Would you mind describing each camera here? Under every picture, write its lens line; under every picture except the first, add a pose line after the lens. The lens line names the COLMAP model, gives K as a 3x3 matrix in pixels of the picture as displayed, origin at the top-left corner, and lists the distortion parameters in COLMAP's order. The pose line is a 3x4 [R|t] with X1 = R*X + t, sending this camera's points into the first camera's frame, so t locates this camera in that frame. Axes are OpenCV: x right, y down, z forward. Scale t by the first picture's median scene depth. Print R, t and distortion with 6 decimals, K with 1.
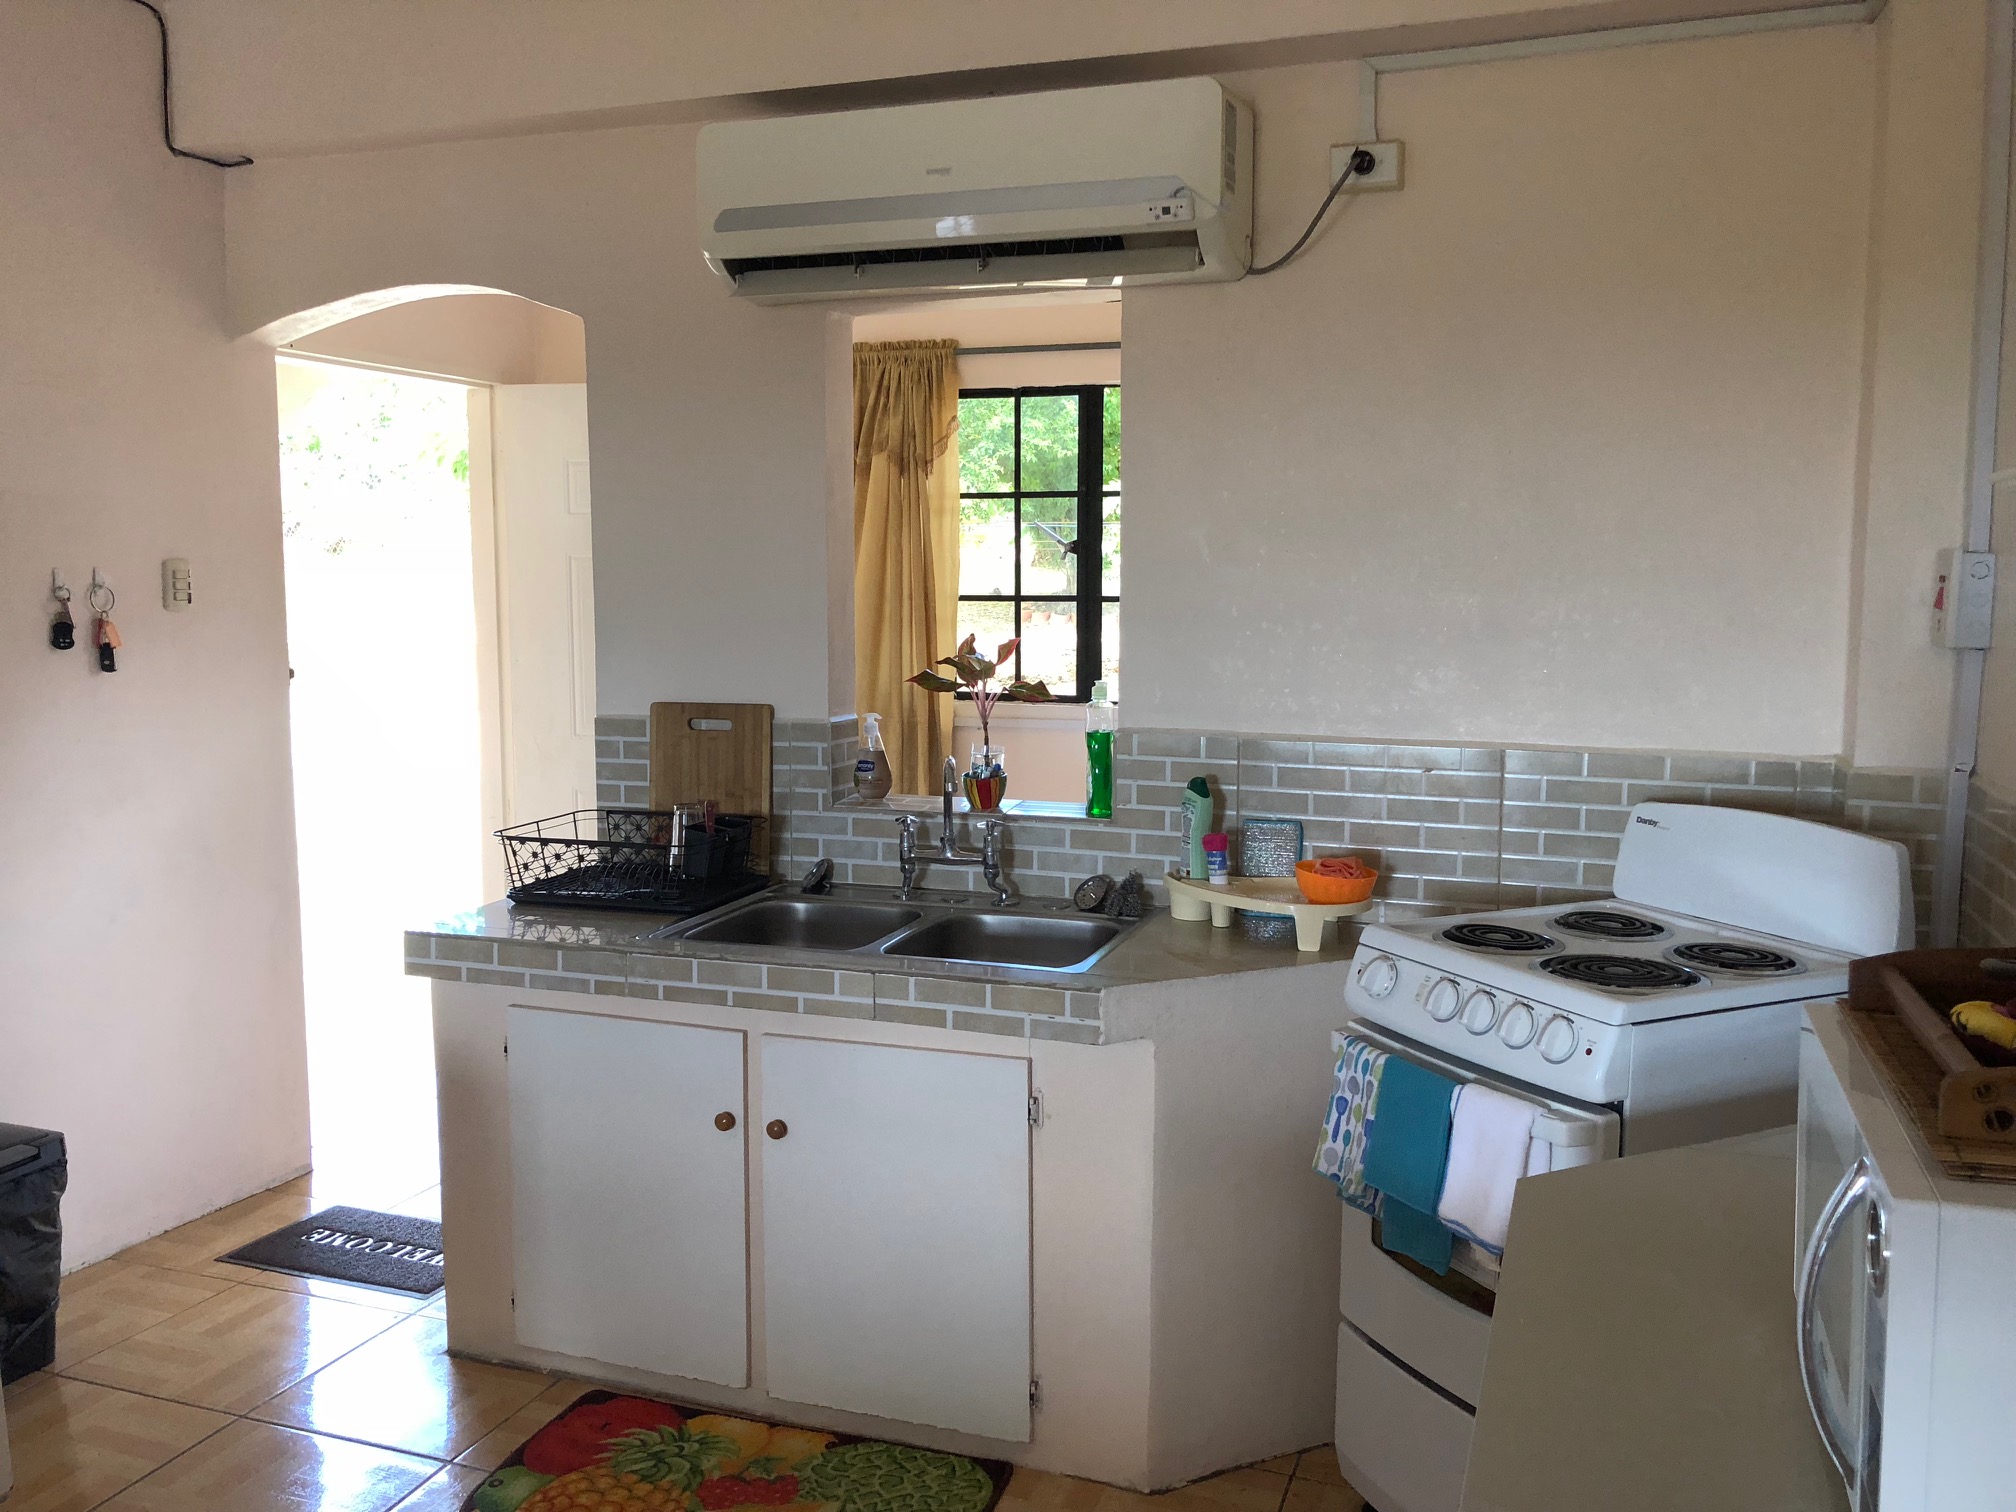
lens RADIAL K [[1672.0, 0, 1008.6], [0, 1672.0, 748.4], [0, 0, 1]] dist [0.034491, -0.050983]
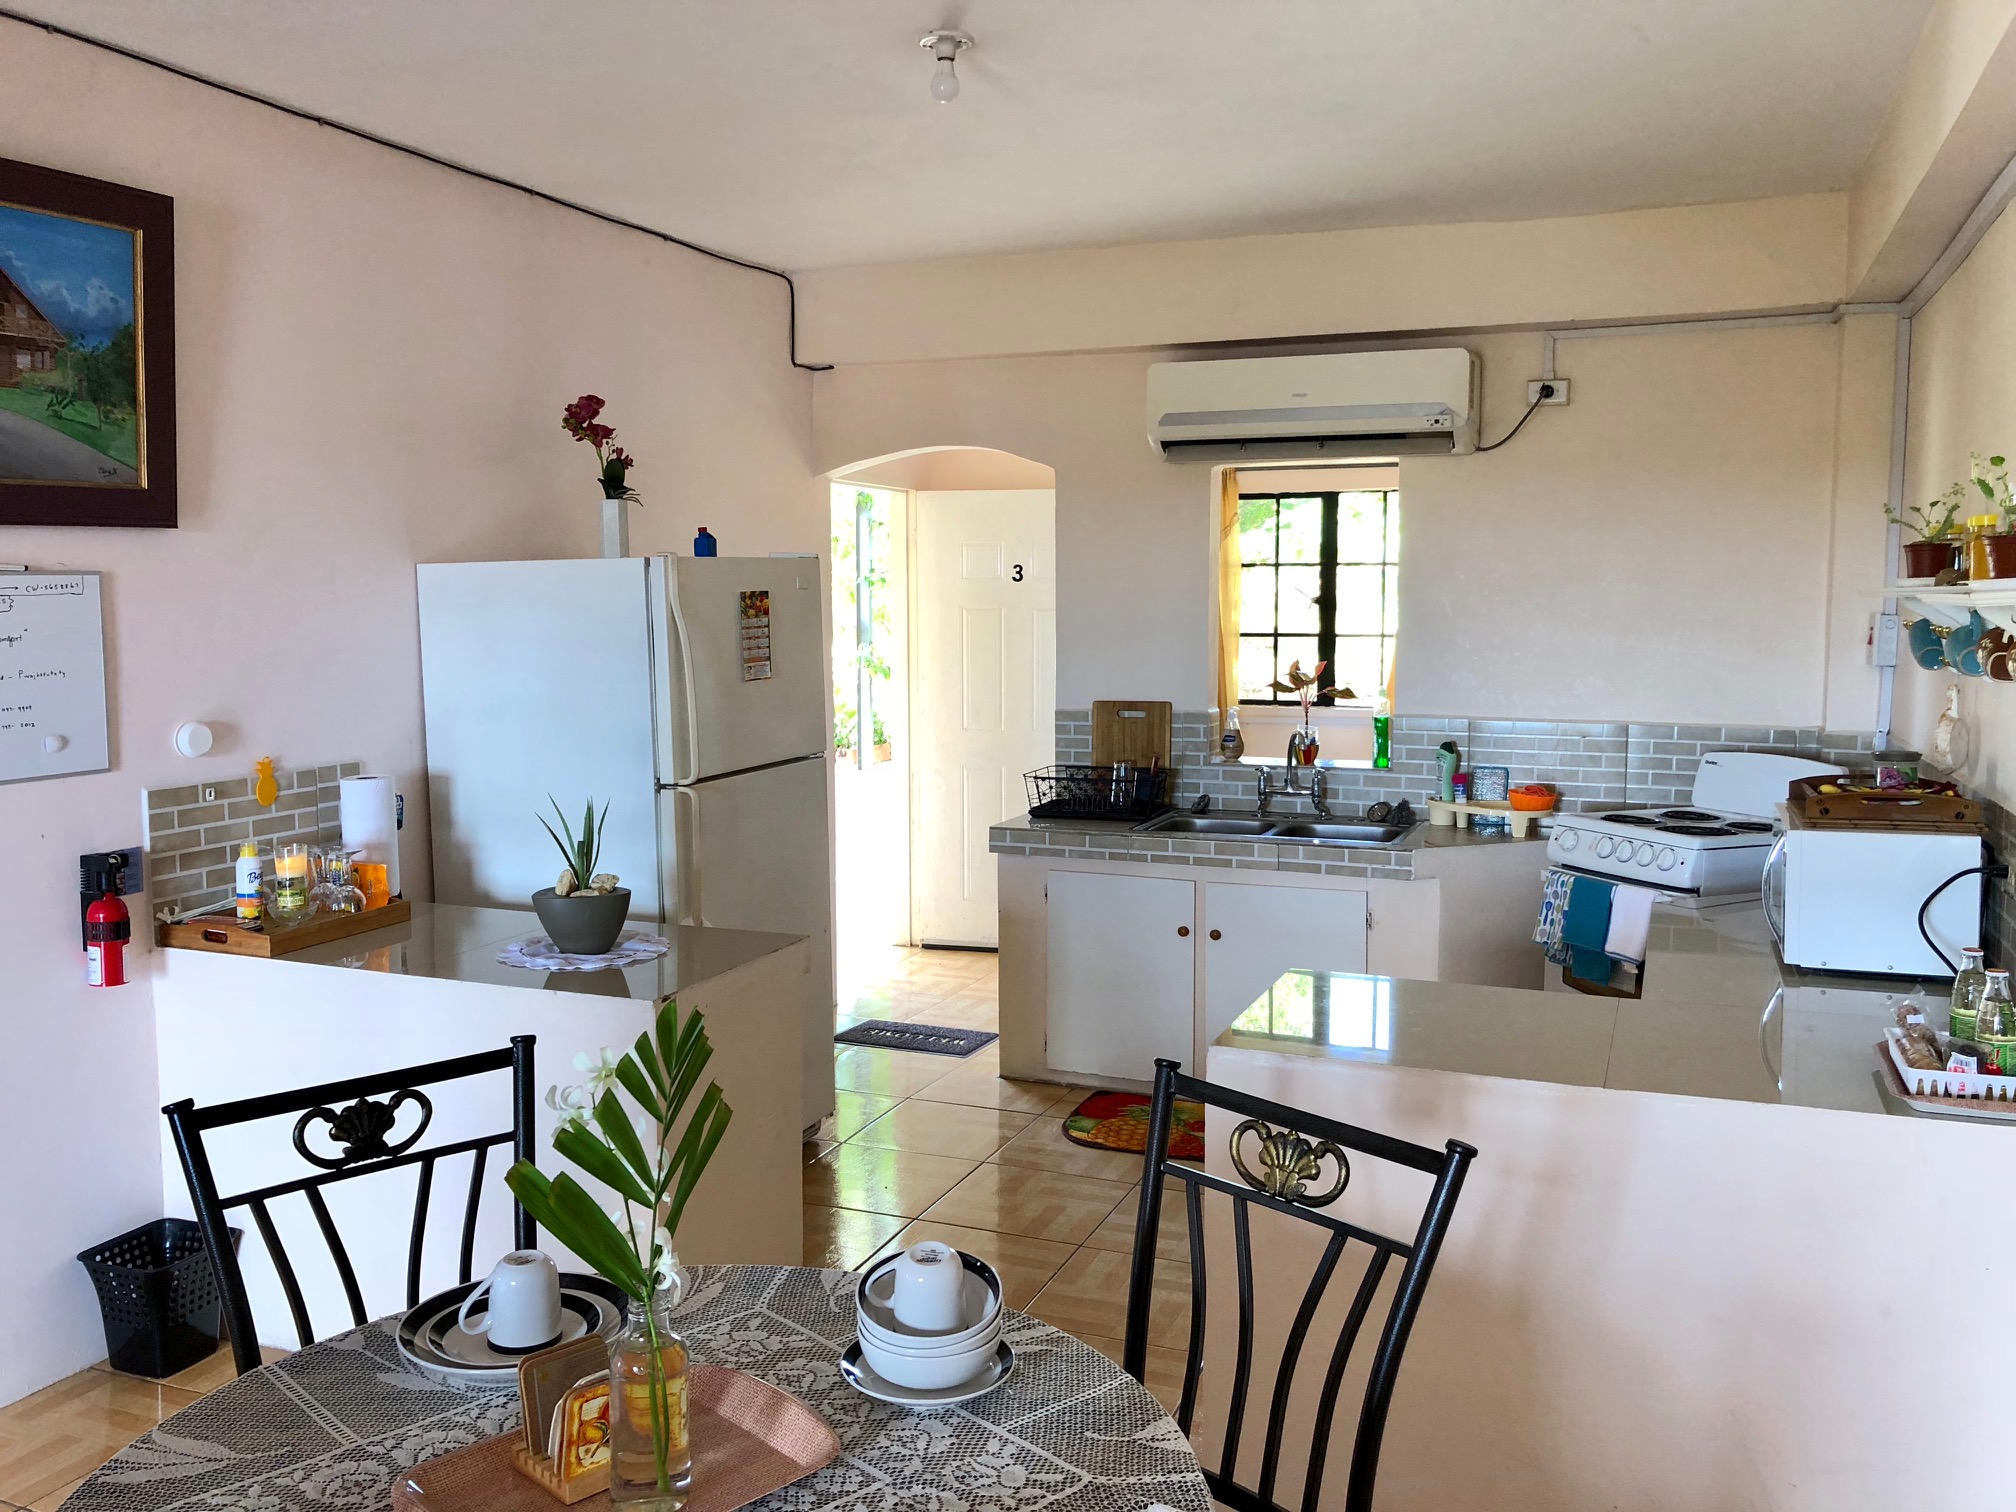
lens RADIAL K [[1672.0, 0, 1001.0], [0, 1672.0, 752.4], [0, 0, 1]] dist [0.034491, -0.050983]
pose [[0.999266, 0.003015, -0.038197, -0.283035], [-0.003551, 0.999896, -0.013980, 0.054764], [0.038151, 0.014105, 0.999172, -0.750873]]
